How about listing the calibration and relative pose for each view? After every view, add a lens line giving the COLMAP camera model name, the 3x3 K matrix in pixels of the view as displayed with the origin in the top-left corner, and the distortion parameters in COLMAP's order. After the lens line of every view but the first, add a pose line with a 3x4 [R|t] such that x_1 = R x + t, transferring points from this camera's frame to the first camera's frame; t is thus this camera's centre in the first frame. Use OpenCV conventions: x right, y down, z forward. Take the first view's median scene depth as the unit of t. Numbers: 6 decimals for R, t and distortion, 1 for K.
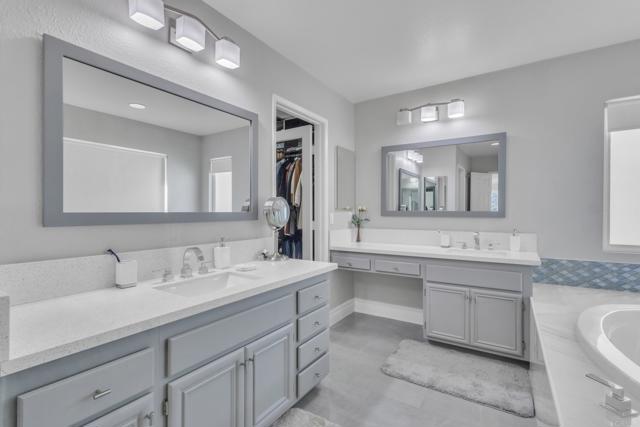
lens RADIAL K [[299.1, 0, 320.4], [0, 299.1, 211.7], [0, 0, 1]] dist [0.000484, 0.000433]
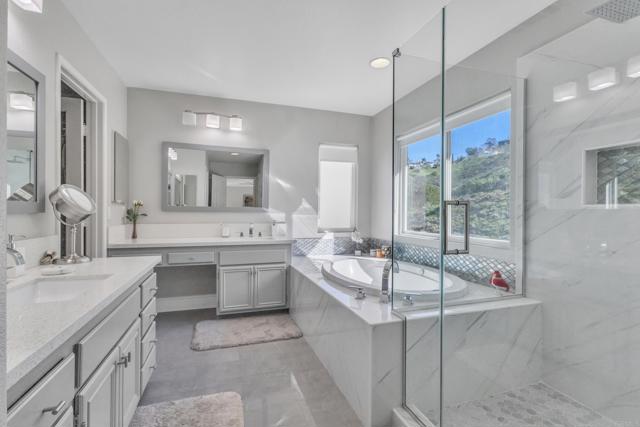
lens RADIAL K [[299.1, 0, 320.4], [0, 299.1, 211.7], [0, 0, 1]] dist [0.000484, 0.000433]
pose [[0.617571, 0.006694, 0.786486, -0.301576], [-0.009075, 0.999958, -0.001385, 0.016584], [-0.786463, -0.006282, 0.617606, -0.032089]]
